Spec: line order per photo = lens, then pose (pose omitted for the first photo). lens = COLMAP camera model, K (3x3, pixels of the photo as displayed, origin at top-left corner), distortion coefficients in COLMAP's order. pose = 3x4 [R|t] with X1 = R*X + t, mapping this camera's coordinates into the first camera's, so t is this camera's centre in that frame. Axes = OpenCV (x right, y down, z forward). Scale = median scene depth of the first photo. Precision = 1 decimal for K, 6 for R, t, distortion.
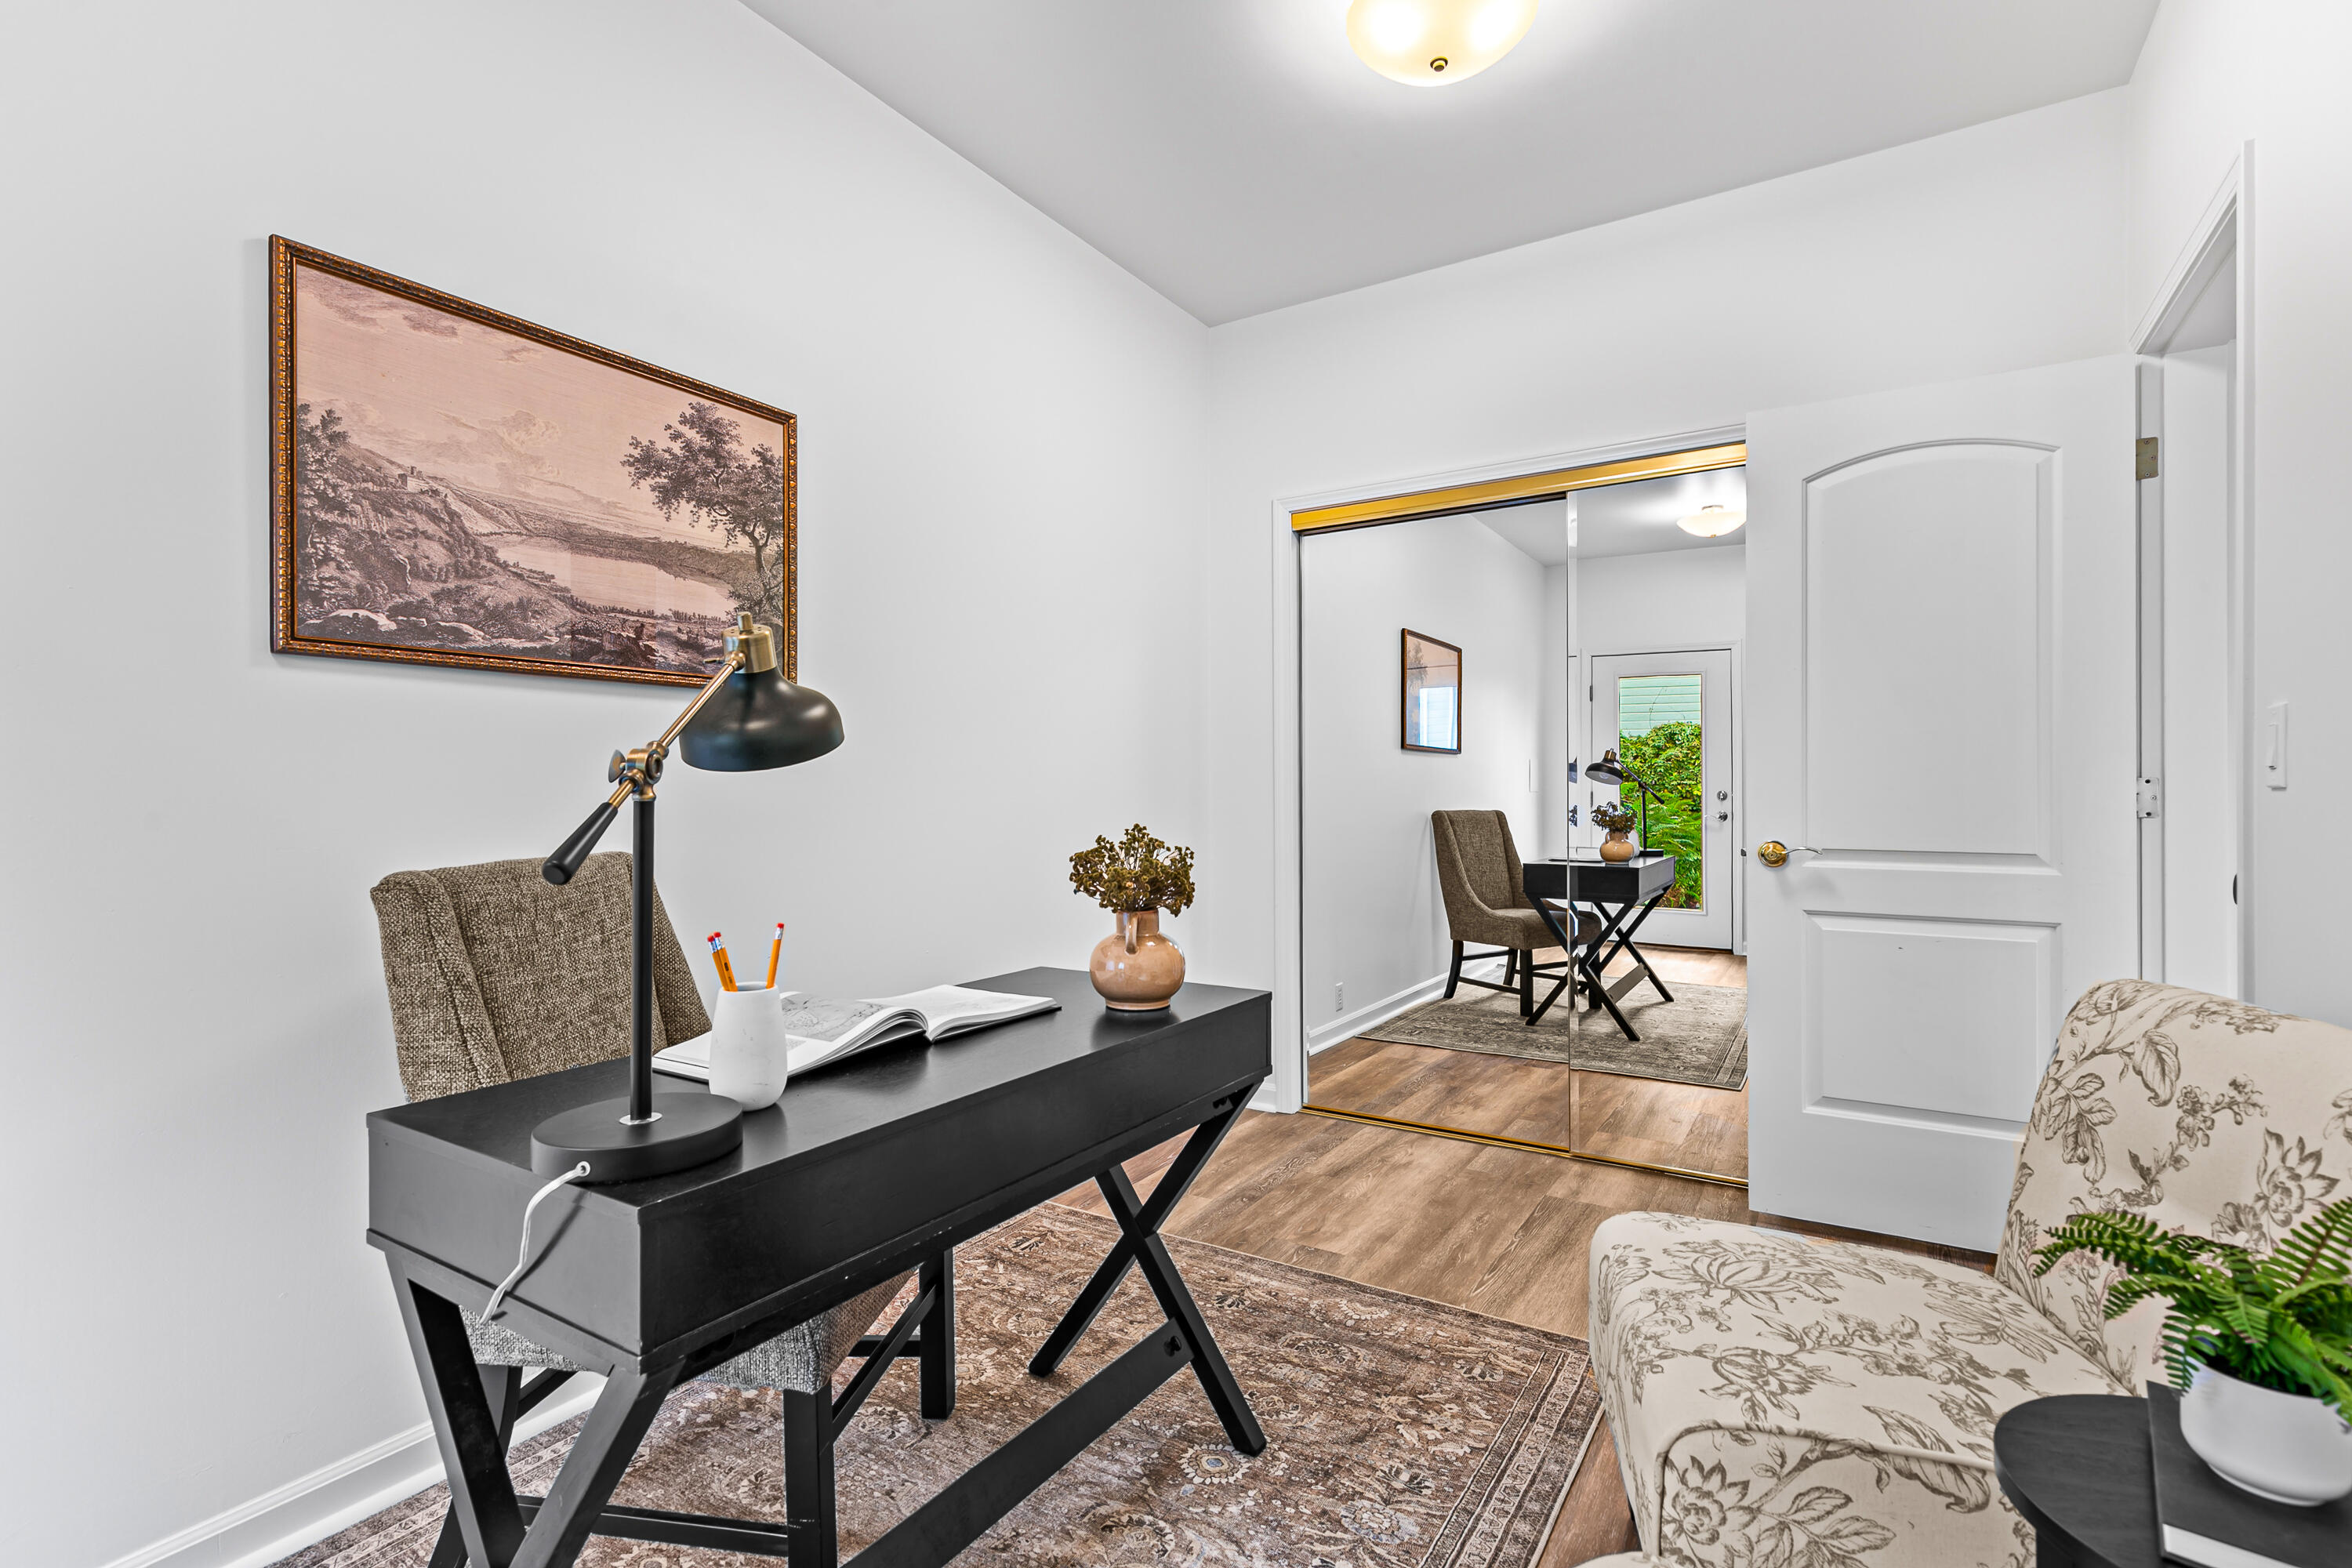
lens RADIAL K [[1101.4, 0, 1176.0], [0, 1101.4, 784.0], [0, 0, 1]] dist [0.009587, -0.000020]
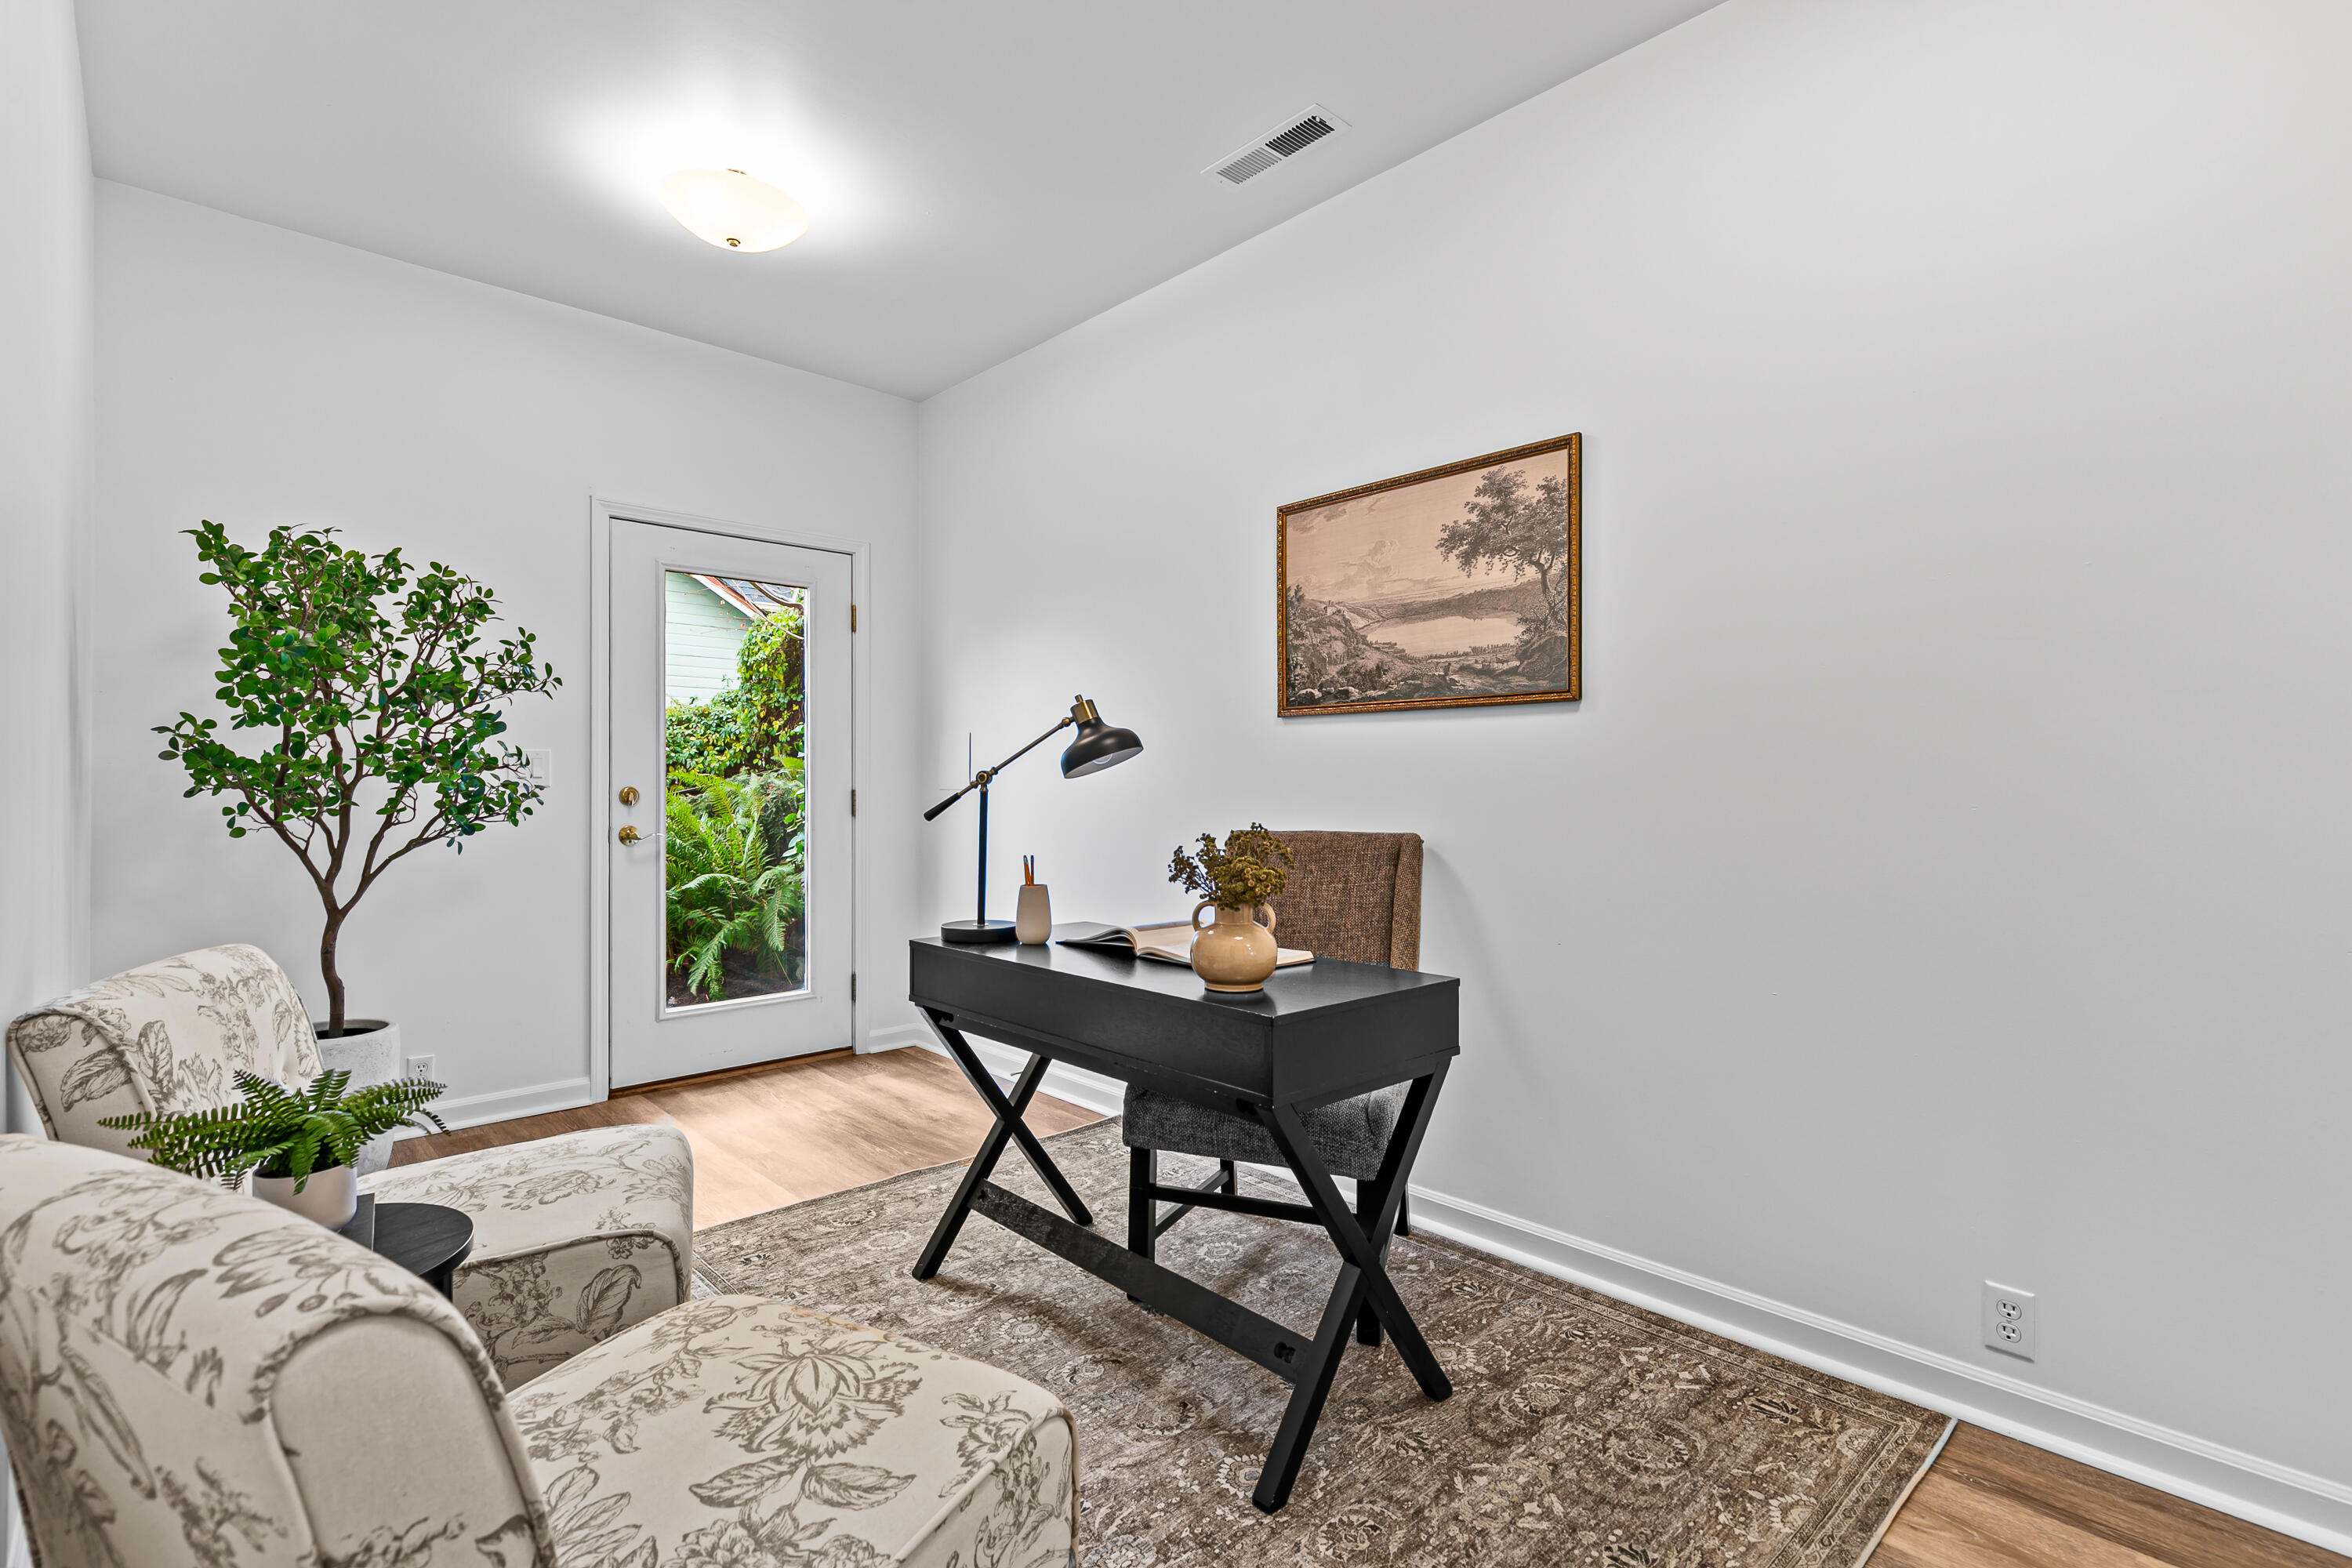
lens RADIAL K [[1091.9, 0, 1185.2], [0, 1091.9, 778.0], [0, 0, 1]] dist [0.007492, -0.000053]
pose [[-0.253849, -0.004270, -0.967234, 0.931907], [0.000284, 0.999990, -0.004489, -0.002070], [0.967244, -0.001414, -0.253845, 1.115420]]
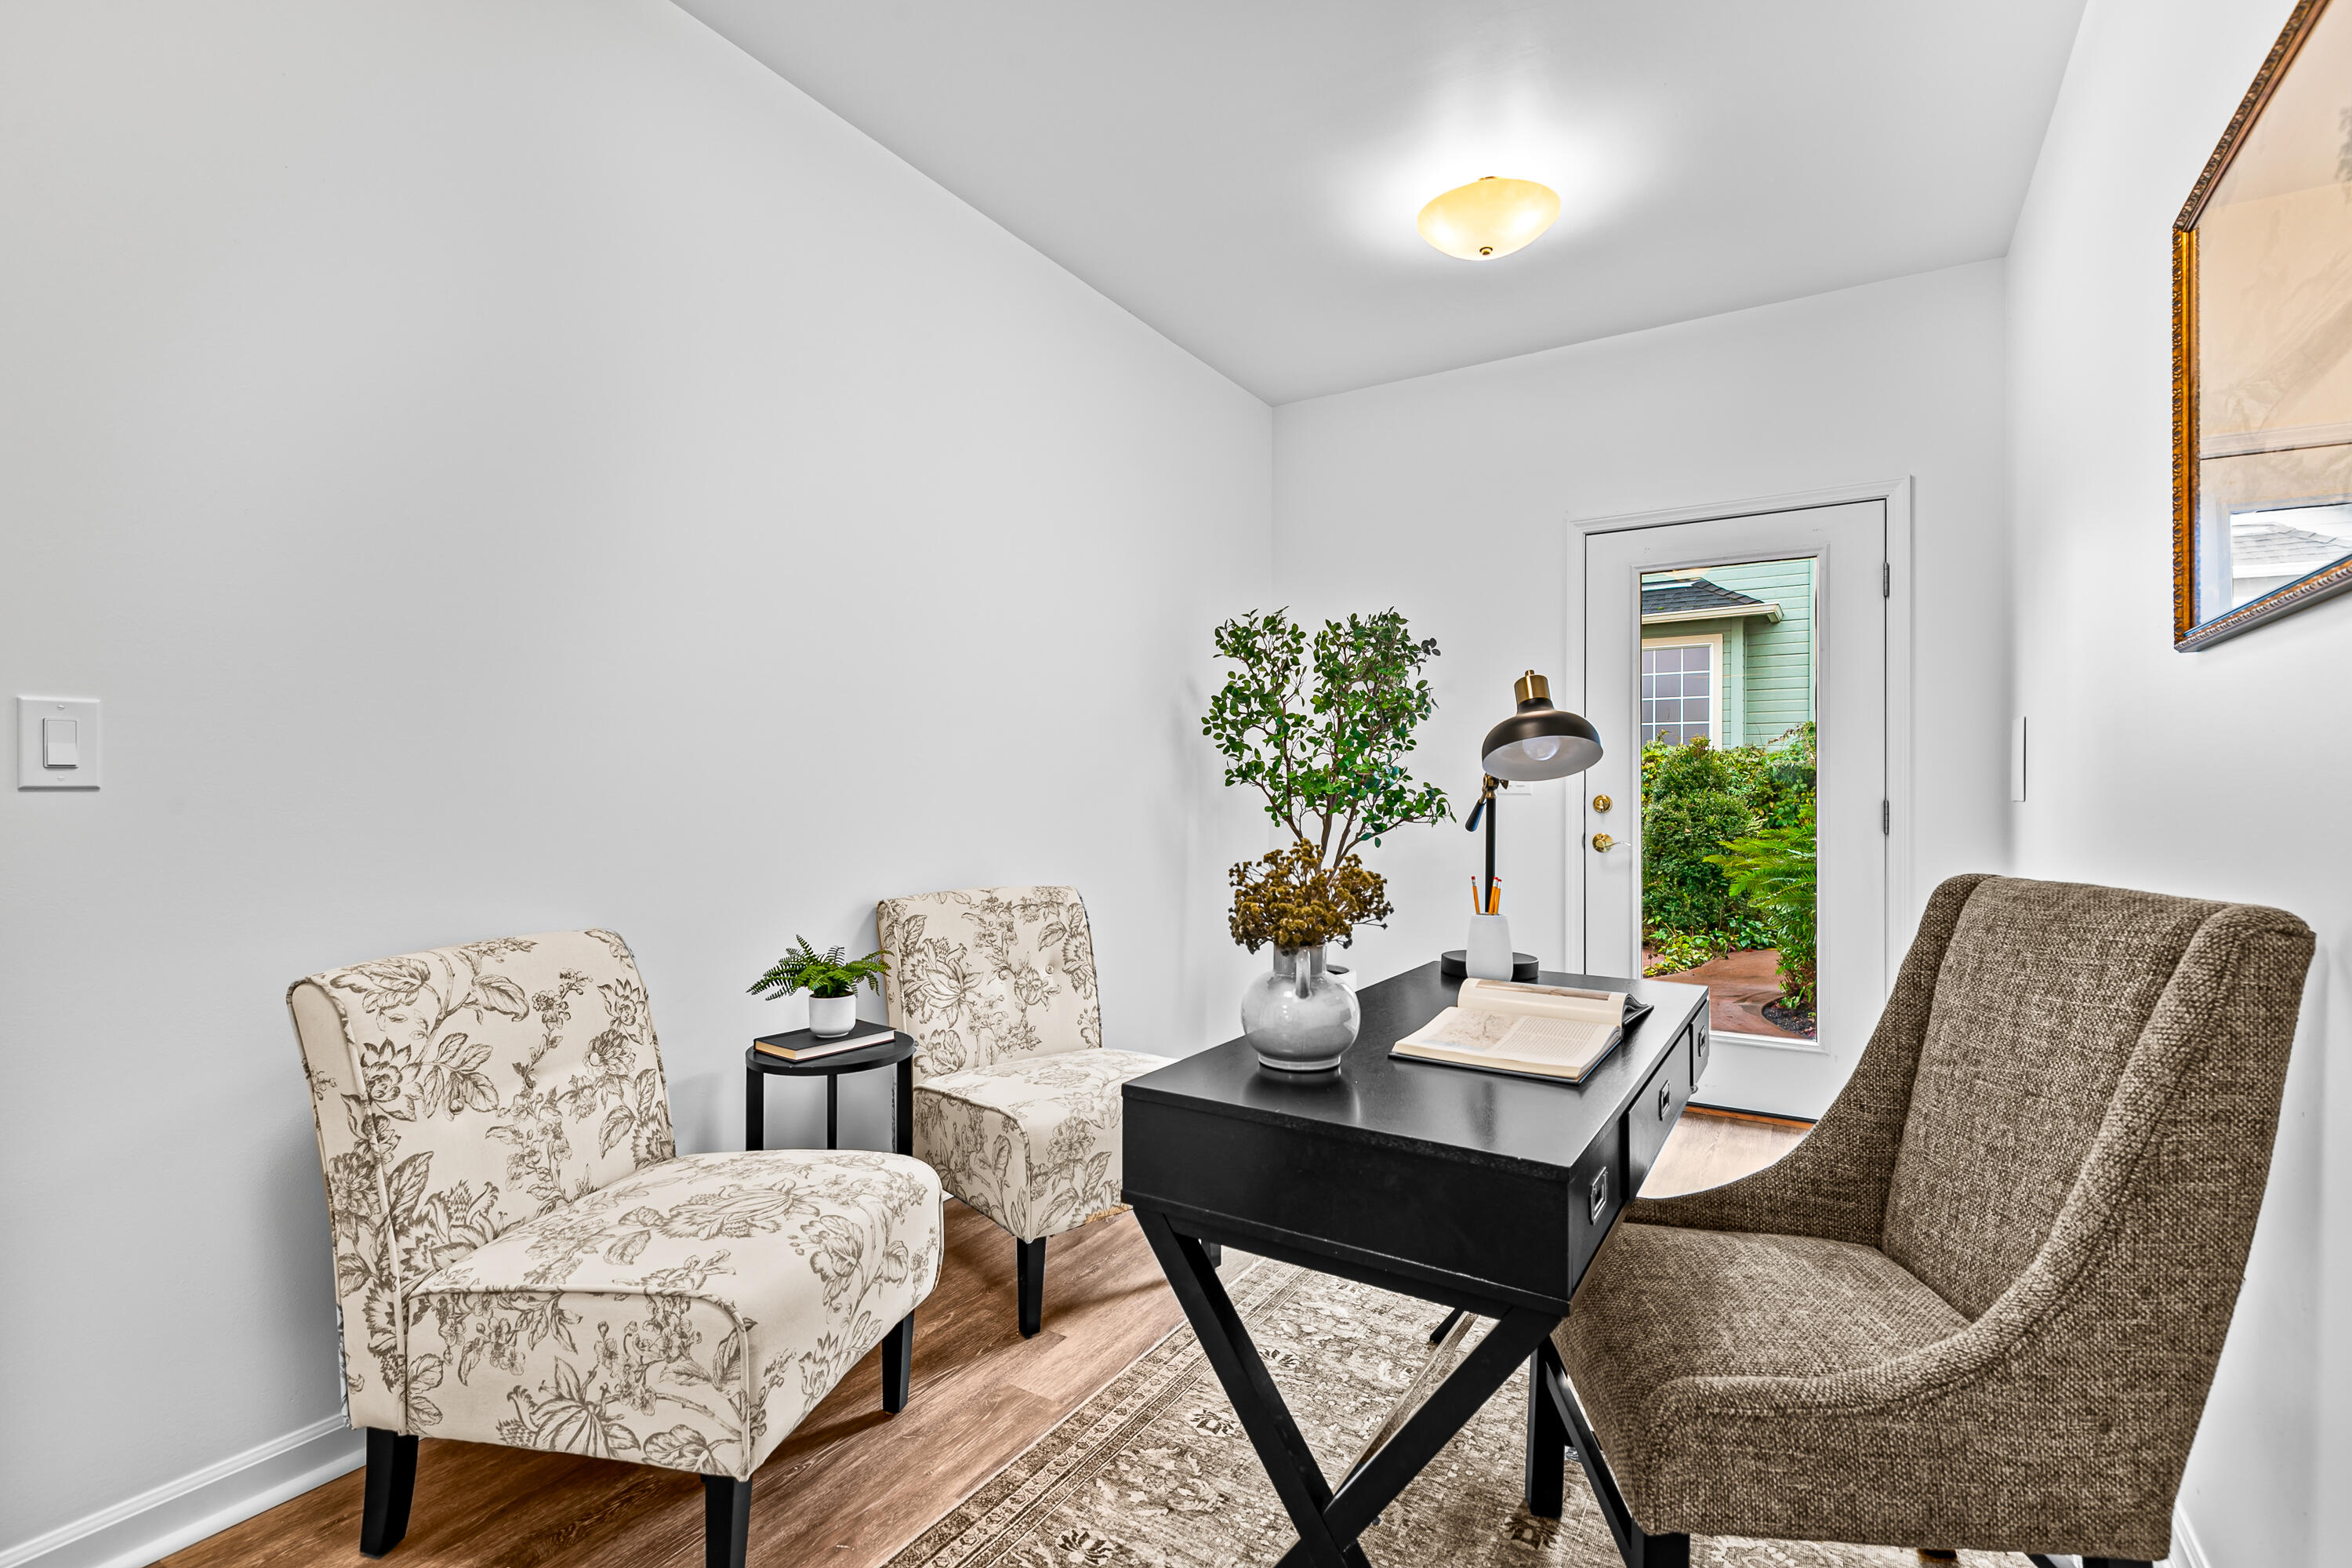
lens RADIAL K [[1073.0, 0, 1176.7], [0, 1073.0, 778.6], [0, 0, 1]] dist [0.009332, -0.000122]
pose [[-0.999989, -0.003463, -0.003033, 0.051574], [-0.003425, 0.999918, -0.012365, 0.002611], [0.003075, -0.012354, -0.999919, 1.623826]]
